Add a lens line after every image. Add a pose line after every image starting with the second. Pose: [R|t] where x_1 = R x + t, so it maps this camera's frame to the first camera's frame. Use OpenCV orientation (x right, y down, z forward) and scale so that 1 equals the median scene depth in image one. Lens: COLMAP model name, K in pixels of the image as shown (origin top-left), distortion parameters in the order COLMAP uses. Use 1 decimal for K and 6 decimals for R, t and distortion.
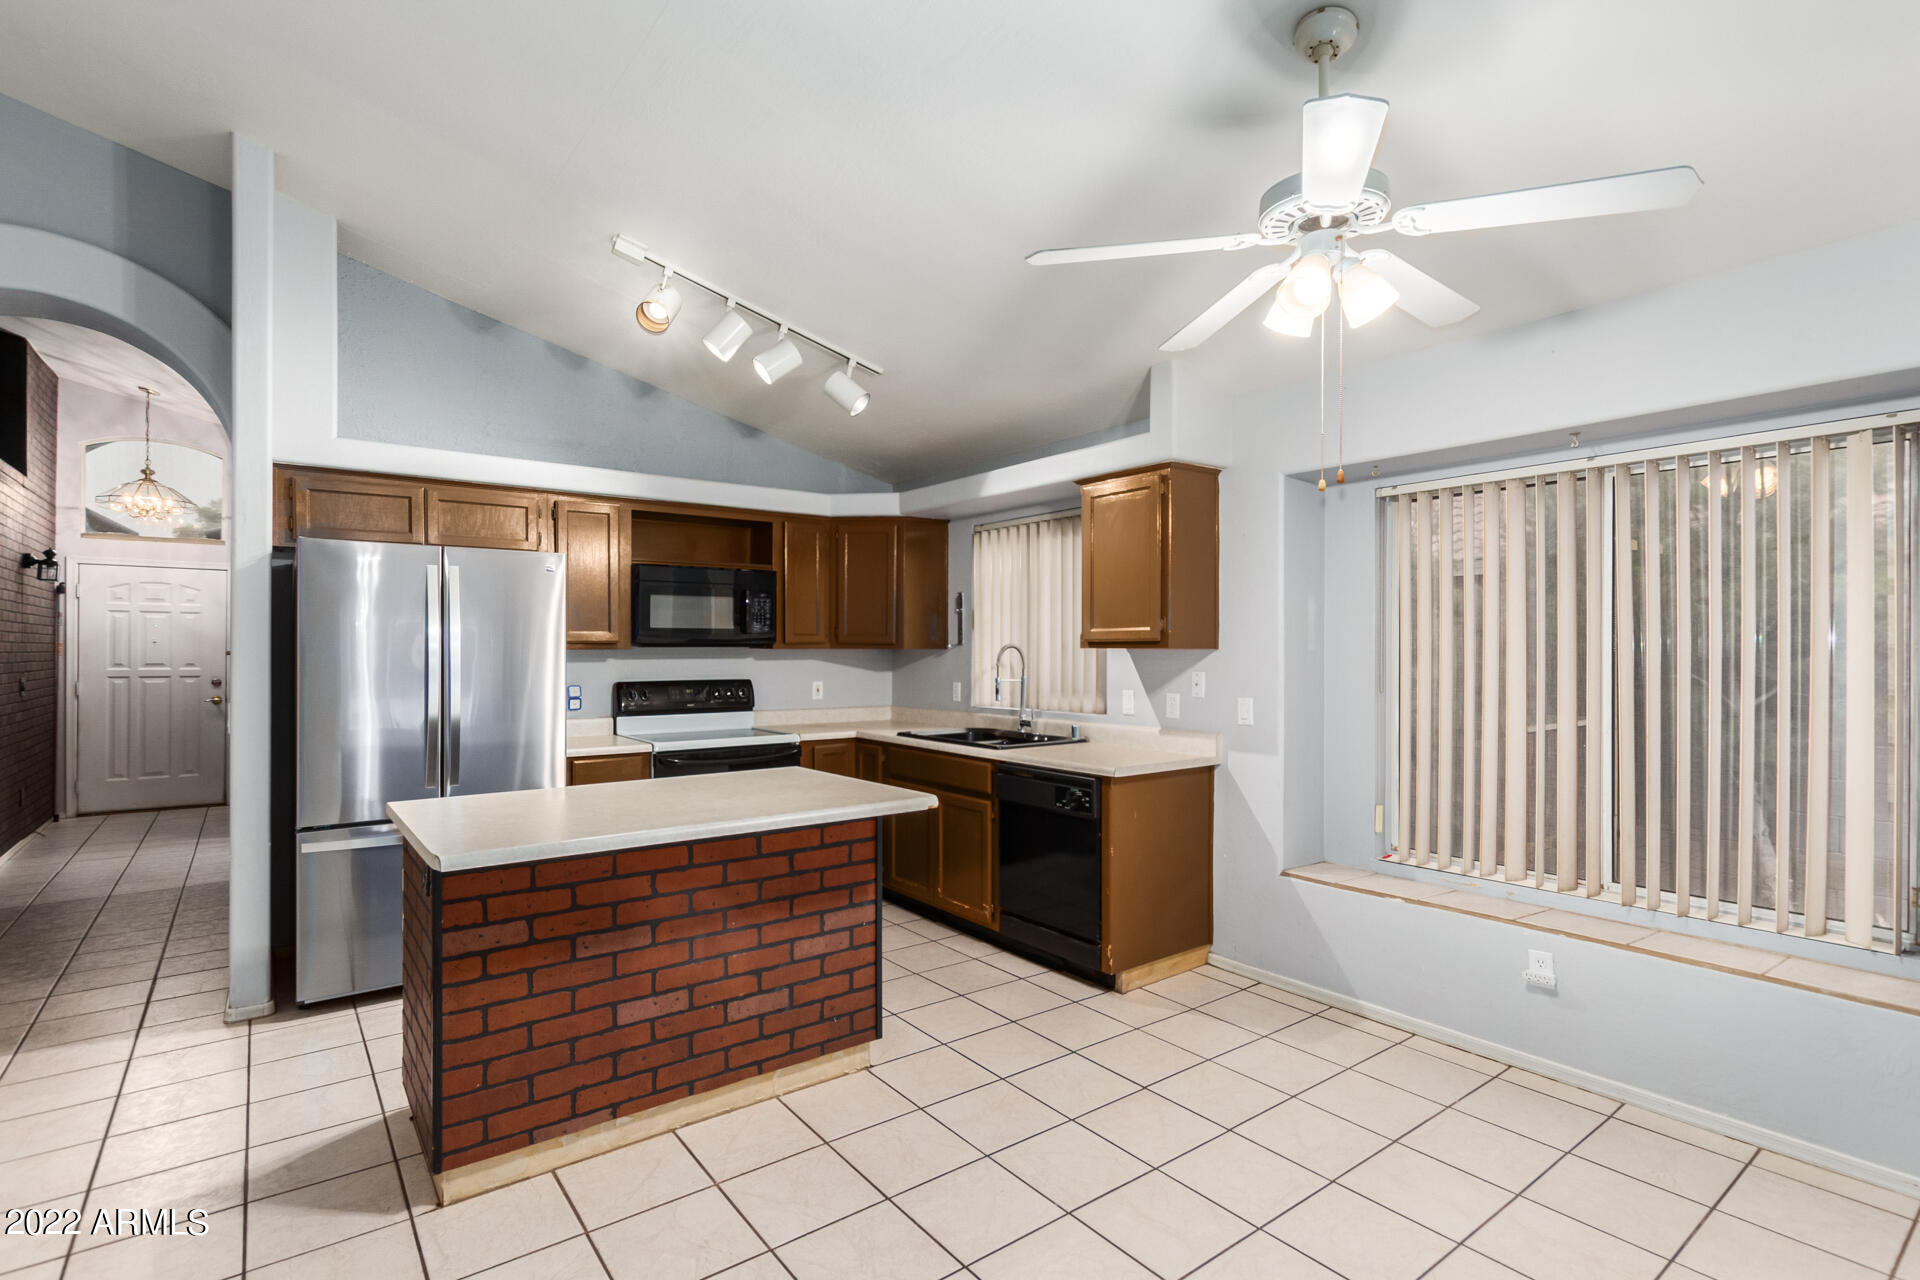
lens RADIAL K [[913.5, 0, 968.0], [0, 913.5, 653.0], [0, 0, 1]] dist [0.001859, 0.000158]
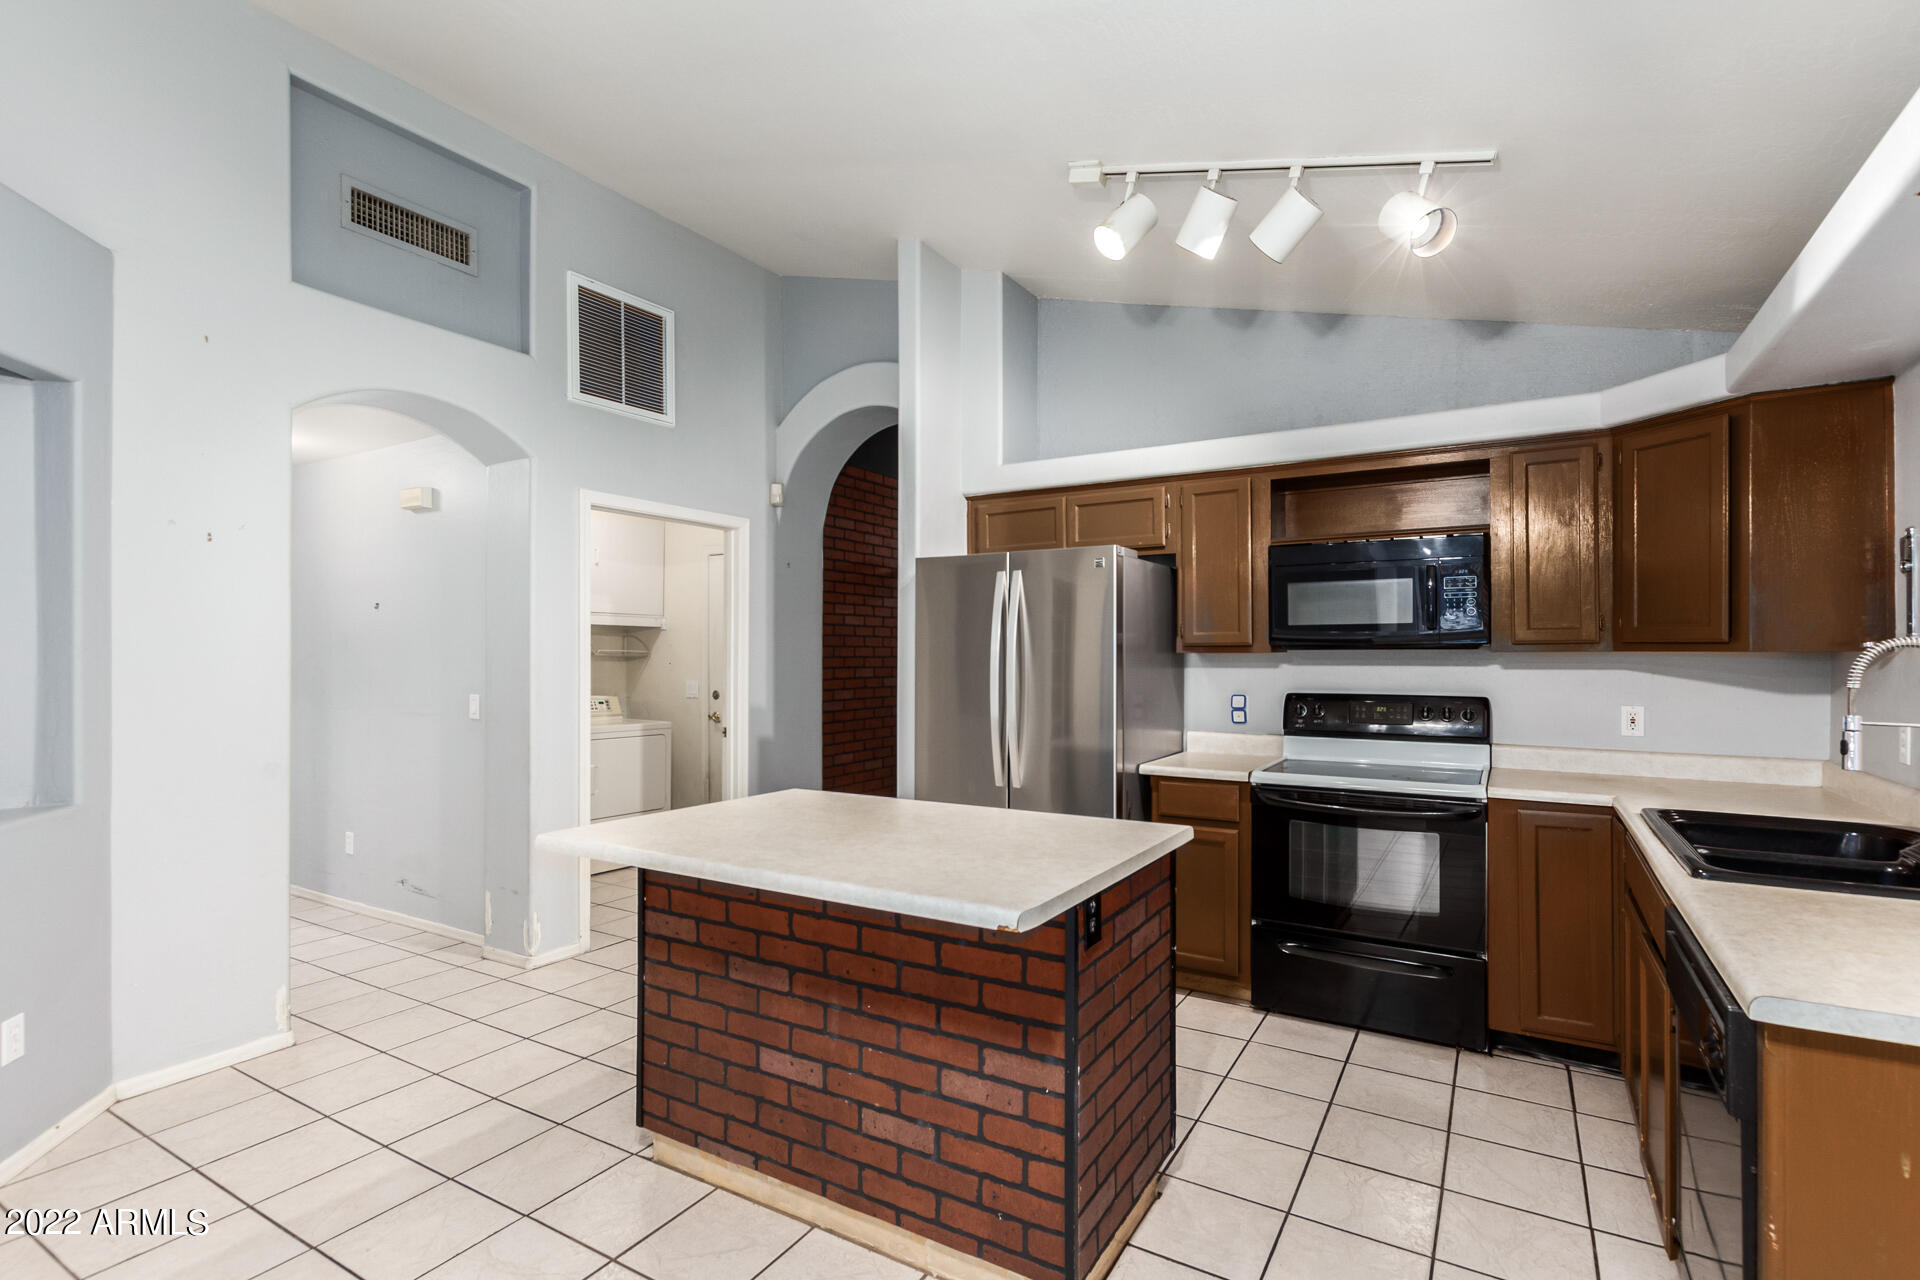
lens RADIAL K [[913.5, 0, 968.0], [0, 913.5, 653.0], [0, 0, 1]] dist [0.001859, 0.000158]
pose [[0.369874, -0.002394, -0.929079, 0.457264], [-0.003733, 0.999985, -0.004063, 0.001031], [0.929075, 0.004971, 0.369859, 0.739839]]
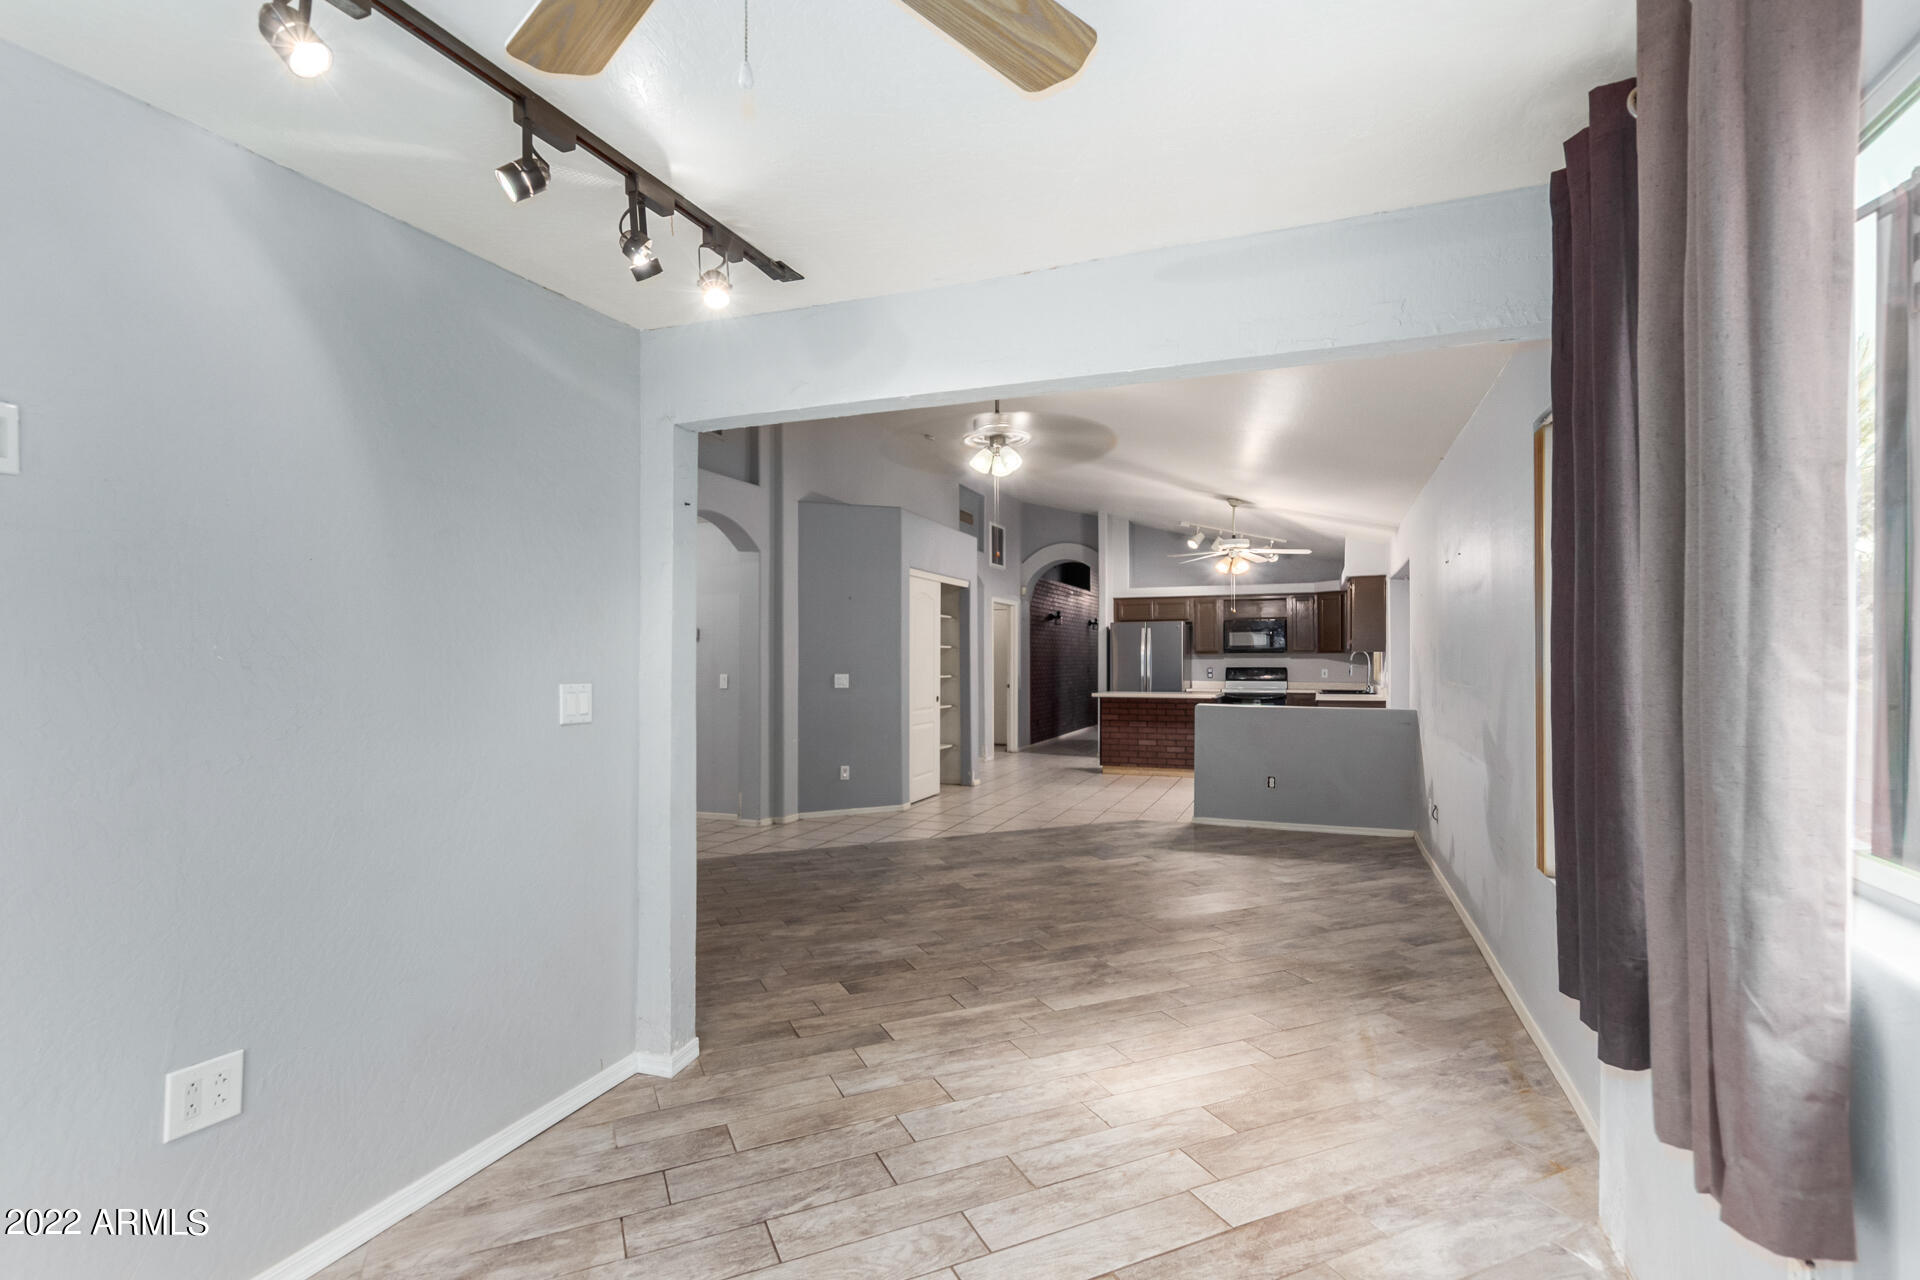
lens RADIAL K [[913.5, 0, 968.0], [0, 913.5, 653.0], [0, 0, 1]] dist [0.001859, 0.000158]
pose [[0.526057, -0.010151, -0.850389, 2.329758], [-0.000298, 0.999926, -0.012121, 0.040870], [0.850450, 0.006630, 0.526015, -1.556123]]
